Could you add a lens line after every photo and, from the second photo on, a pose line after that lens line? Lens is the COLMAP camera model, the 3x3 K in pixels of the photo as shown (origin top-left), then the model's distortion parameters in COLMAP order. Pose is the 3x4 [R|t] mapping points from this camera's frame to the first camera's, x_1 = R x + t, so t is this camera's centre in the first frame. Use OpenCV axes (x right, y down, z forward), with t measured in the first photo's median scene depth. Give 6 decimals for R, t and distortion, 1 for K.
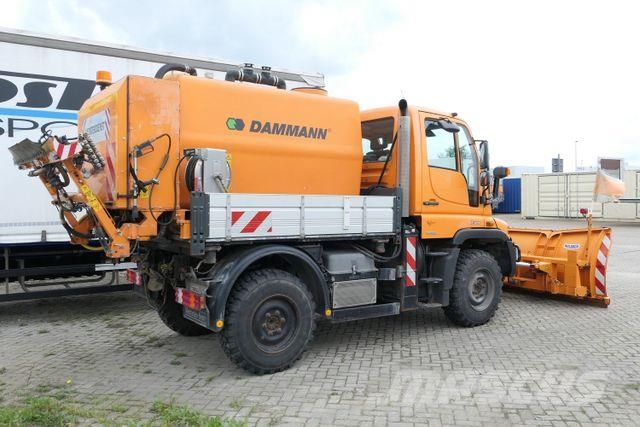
lens RADIAL K [[545.2, 0, 321.1], [0, 545.2, 215.2], [0, 0, 1]] dist [-0.023670, 0.030129]
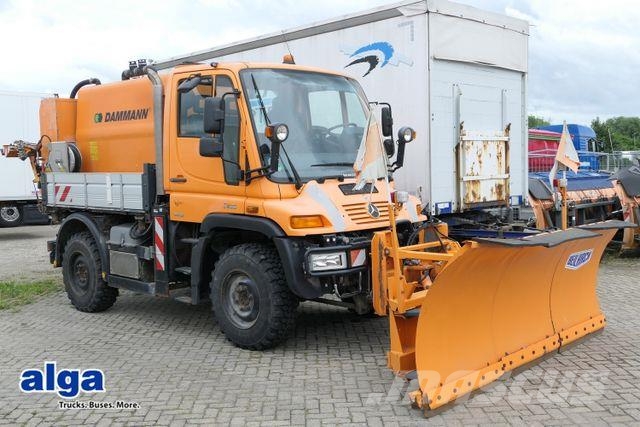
lens RADIAL K [[691.2, 0, 320.4], [0, 691.2, 215.3], [0, 0, 1]] dist [-0.002304, 0.000000]
pose [[0.195544, 0.063348, -0.978647, 1.623185], [-0.007257, 0.997978, 0.063150, -0.045741], [0.980668, -0.005247, 0.195609, 1.242202]]
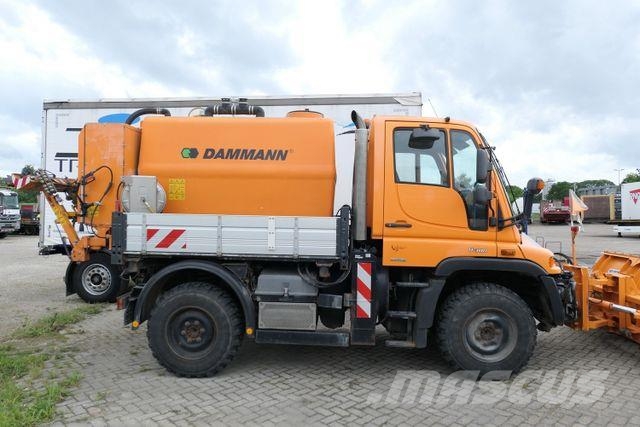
lens RADIAL K [[449.1, 0, 319.8], [0, 449.1, 210.6], [0, 0, 1]] dist [-0.029874, 0.003748]
pose [[0.786755, 0.004571, -0.617249, 0.671025], [-0.025655, 0.999351, -0.025300, -0.029549], [0.616733, 0.035740, 0.786361, 0.446018]]
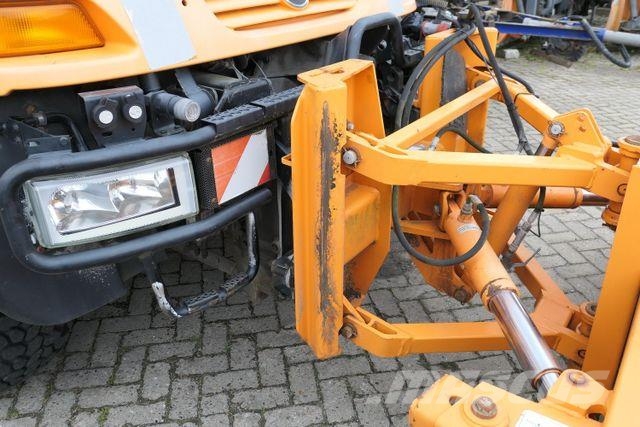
lens RADIAL K [[554.5, 0, 323.7], [0, 554.5, 217.0], [0, 0, 1]] dist [0.001190, -0.000777]
pose [[0.344627, 0.429162, -0.834896, 0.737597], [-0.041382, 0.895461, 0.443212, 0.003413], [0.937827, -0.118193, 0.326360, 1.481368]]
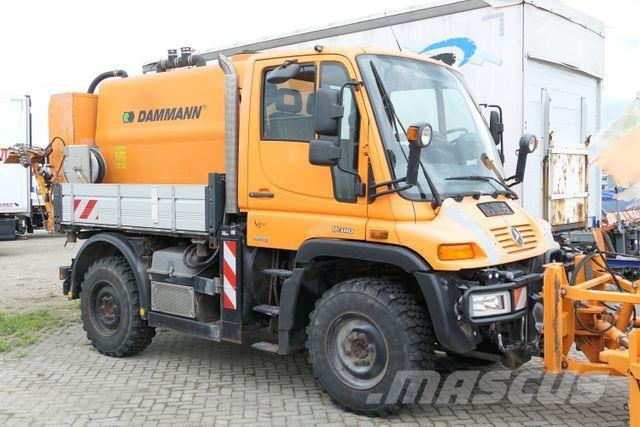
lens RADIAL K [[691.2, 0, 318.3], [0, 691.2, 212.2], [0, 0, 1]] dist [-0.002304, 0.000000]
pose [[0.272153, 0.040565, -0.961399, 1.289606], [-0.021583, 0.999117, 0.036047, -0.040655], [0.962012, 0.010940, 0.272788, 1.030523]]
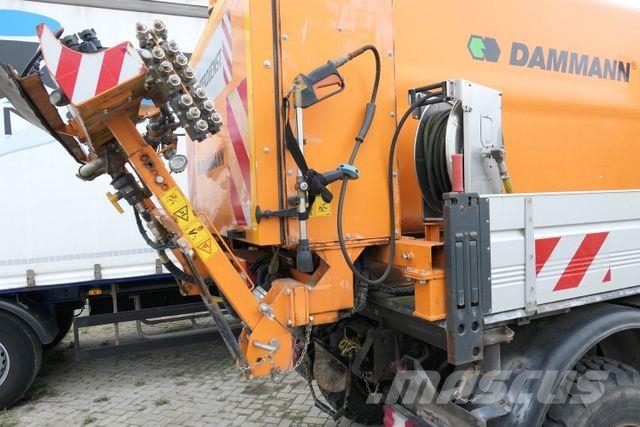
lens RADIAL K [[450.5, 0, 316.9], [0, 450.5, 212.1], [0, 0, 1]] dist [-0.040037, 0.011467]
pose [[0.977780, -0.043222, -0.205132, -0.235560], [0.042266, 0.999065, -0.009043, -0.028314], [0.205331, 0.000172, 0.978693, 0.613058]]
